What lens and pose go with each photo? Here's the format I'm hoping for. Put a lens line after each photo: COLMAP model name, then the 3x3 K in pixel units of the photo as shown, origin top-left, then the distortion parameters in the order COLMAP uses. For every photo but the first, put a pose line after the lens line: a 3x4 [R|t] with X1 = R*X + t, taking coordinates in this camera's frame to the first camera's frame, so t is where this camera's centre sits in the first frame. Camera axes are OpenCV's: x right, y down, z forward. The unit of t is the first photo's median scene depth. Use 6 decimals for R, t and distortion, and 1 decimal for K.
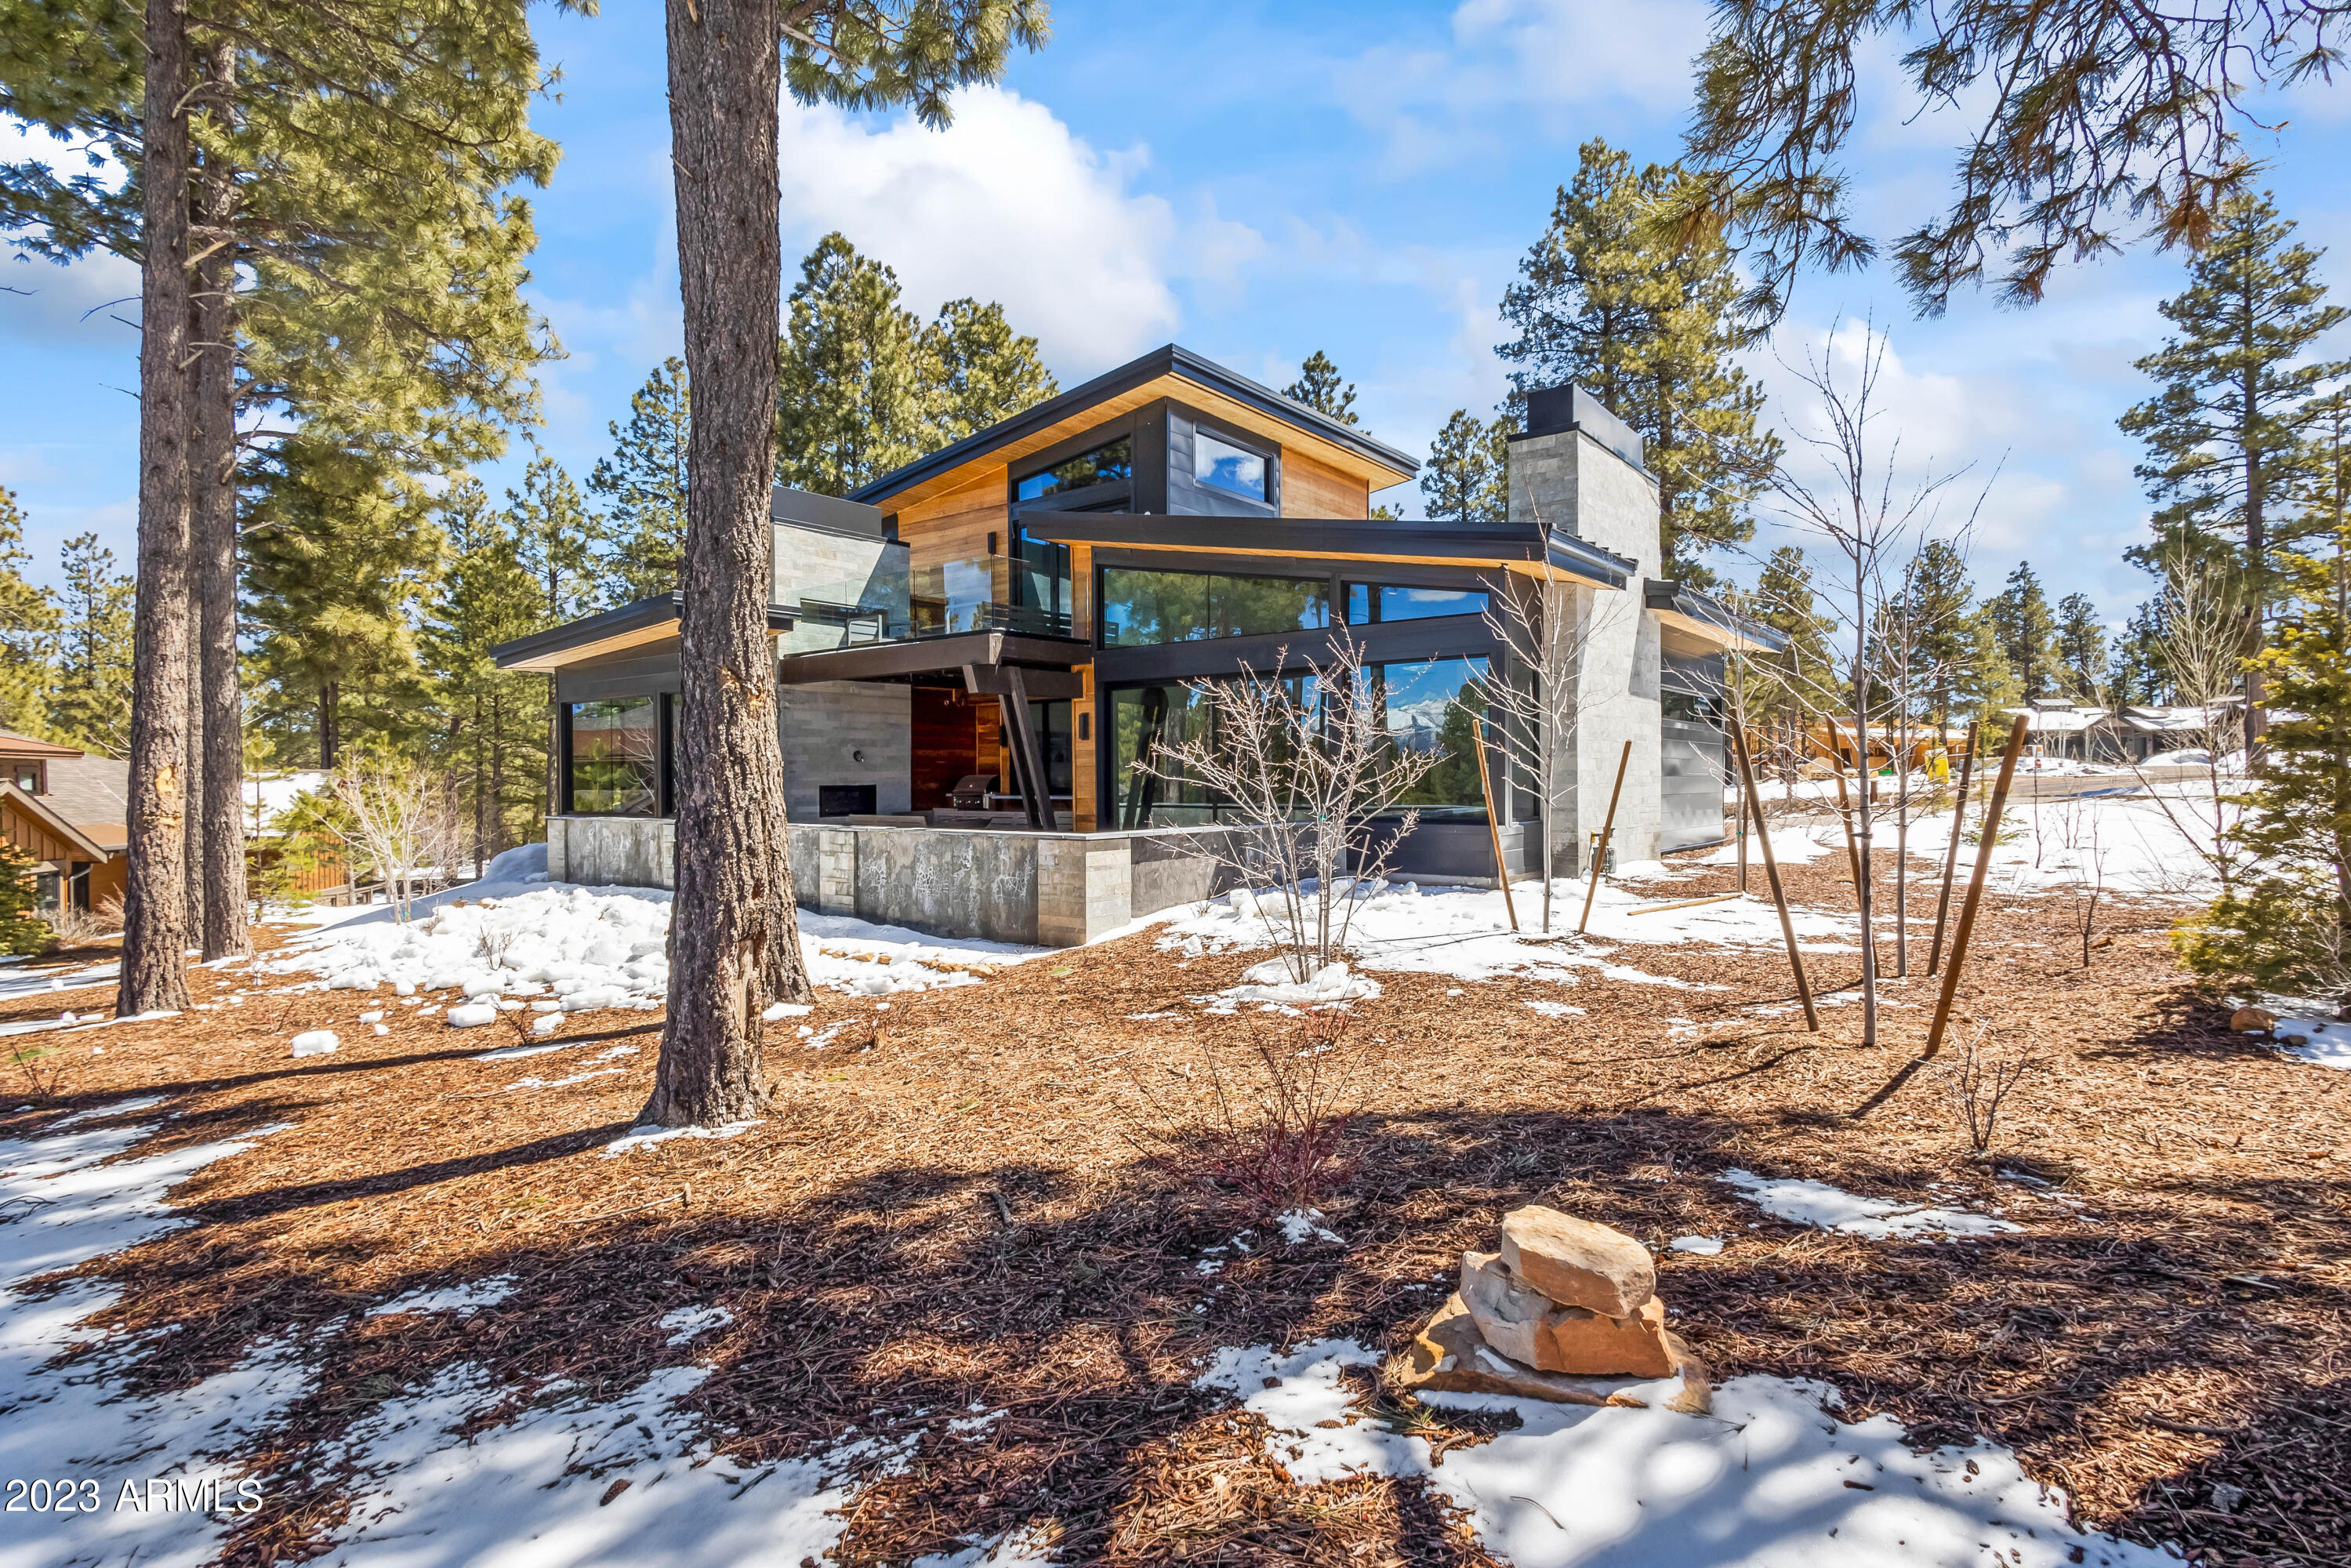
lens RADIAL K [[1097.0, 0, 1161.6], [0, 1097.0, 796.2], [0, 0, 1]] dist [0.014548, -0.005743]
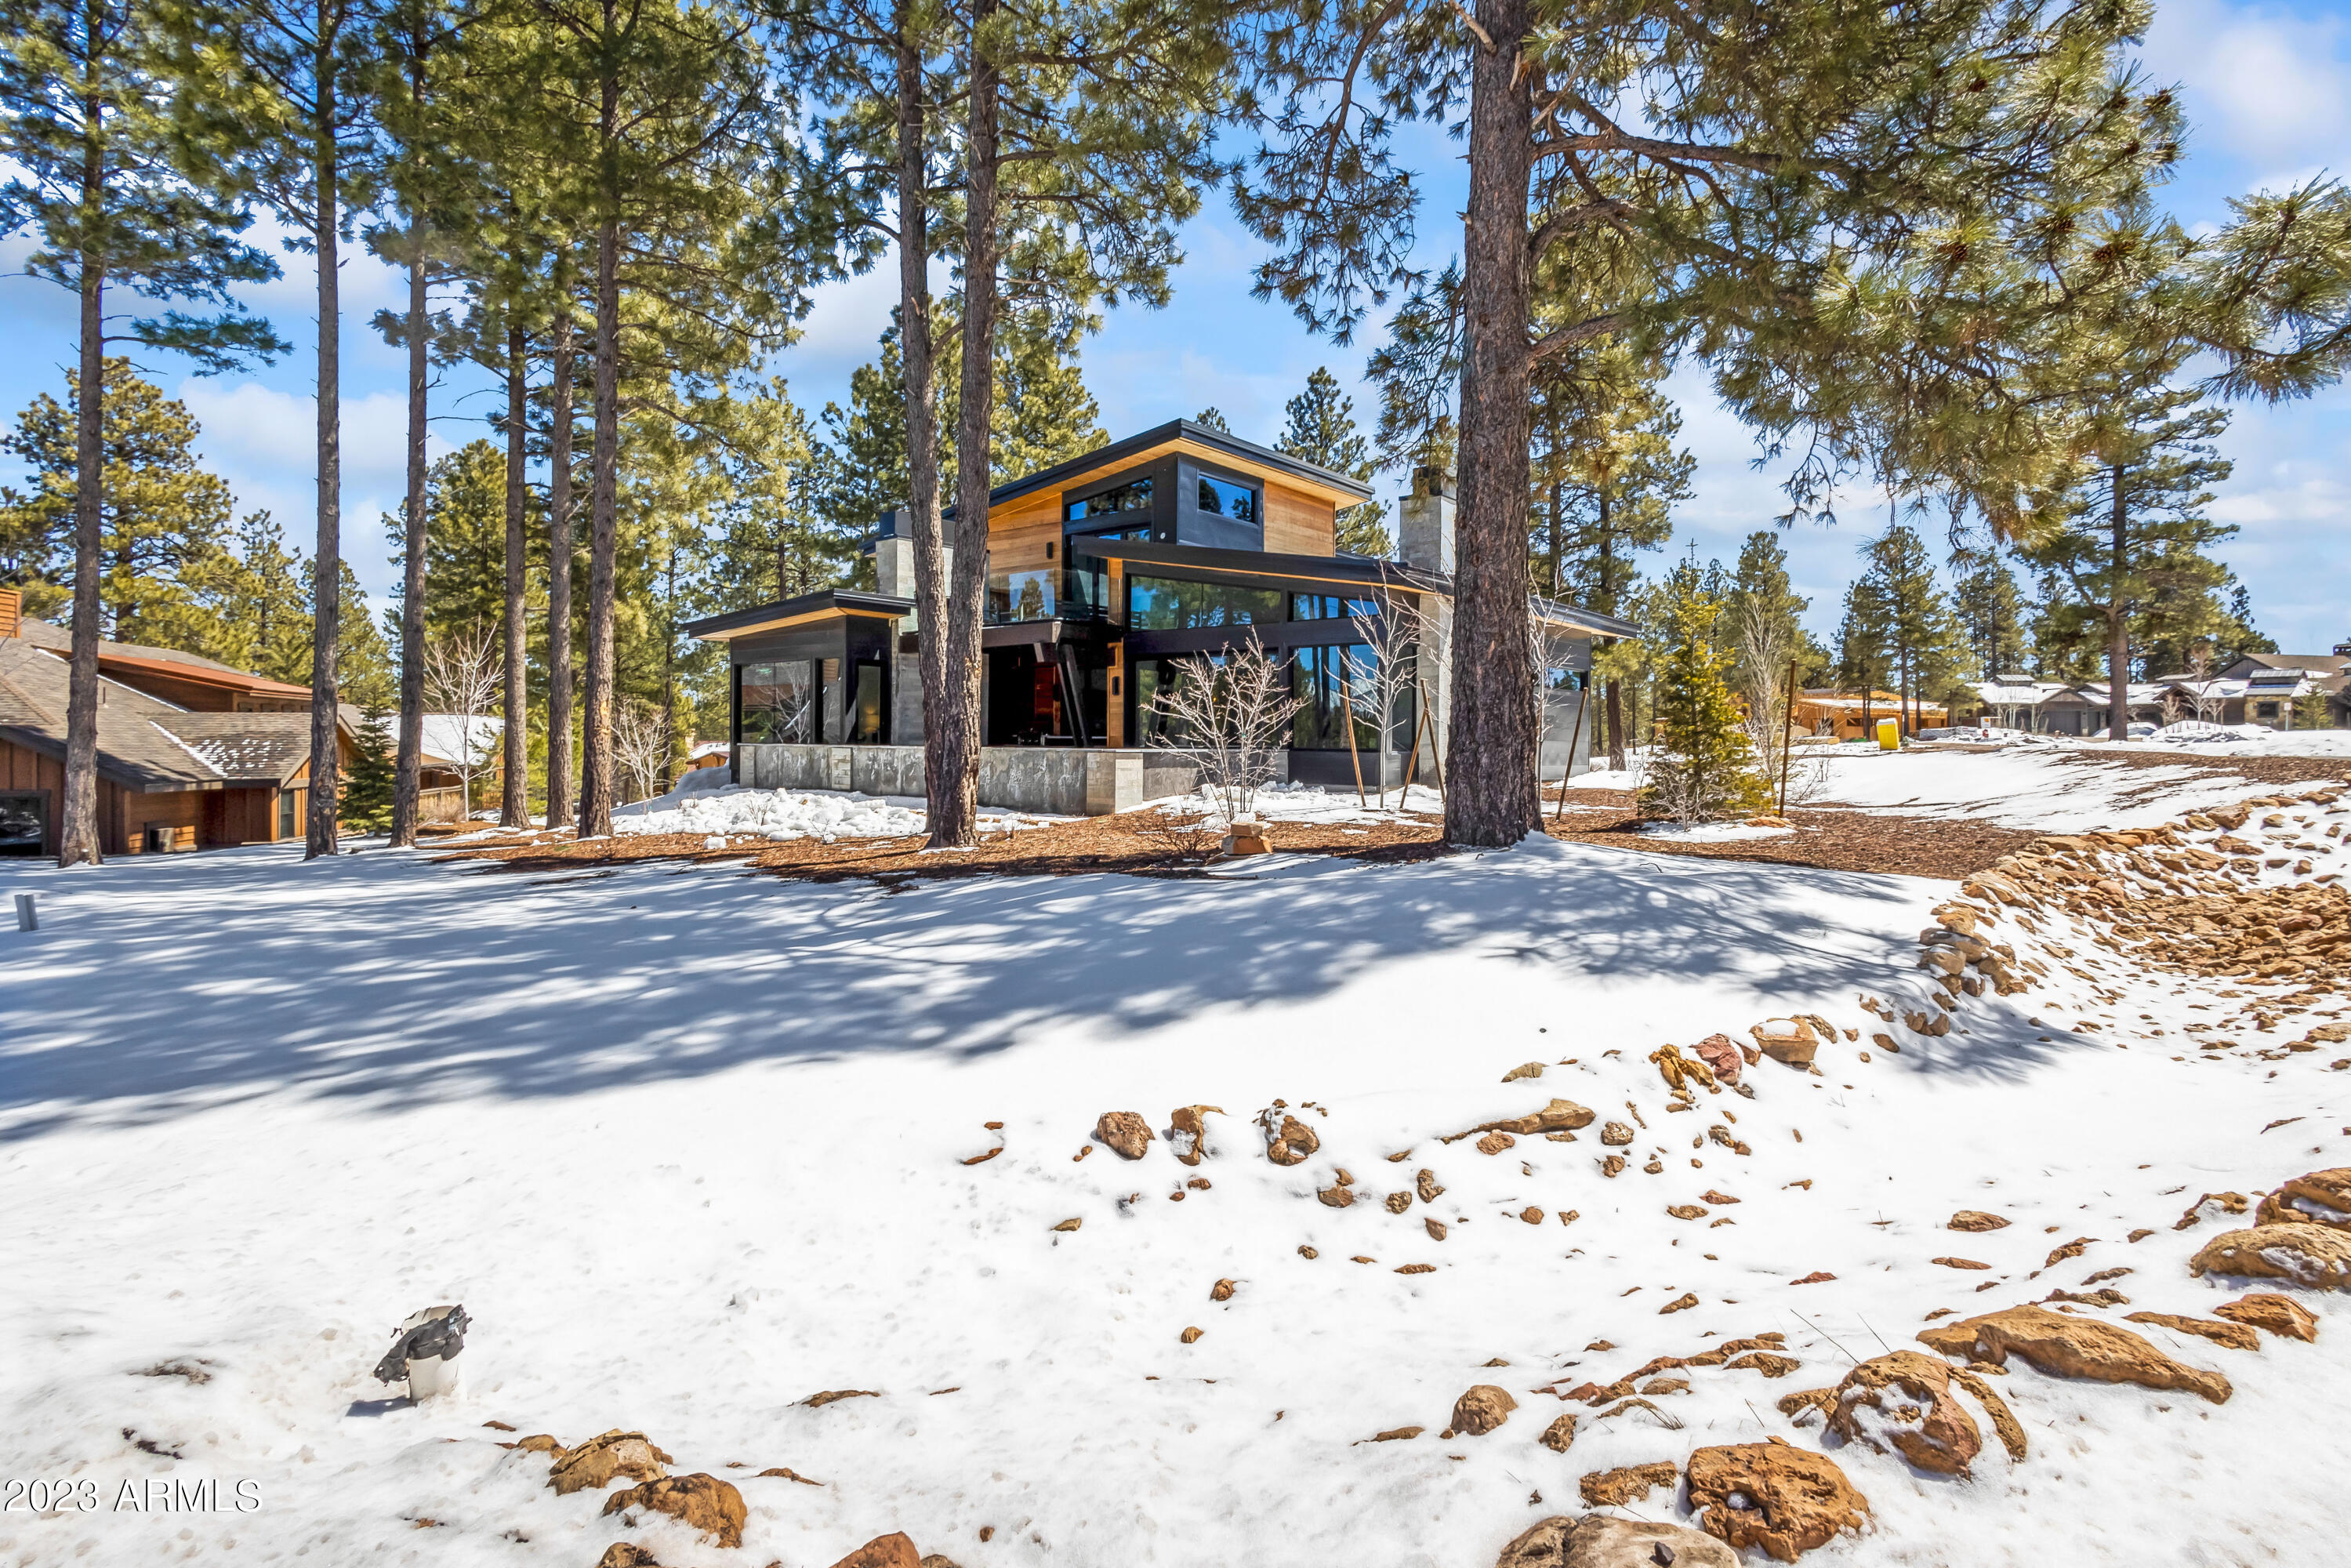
lens RADIAL K [[1097.0, 0, 1189.2], [0, 1097.0, 762.5], [0, 0, 1]] dist [0.014548, -0.005743]
pose [[0.999908, 0.013361, -0.002165, 0.024731], [-0.013356, 0.999907, 0.002597, 0.025910], [0.002200, -0.002568, 0.999994, -0.357214]]
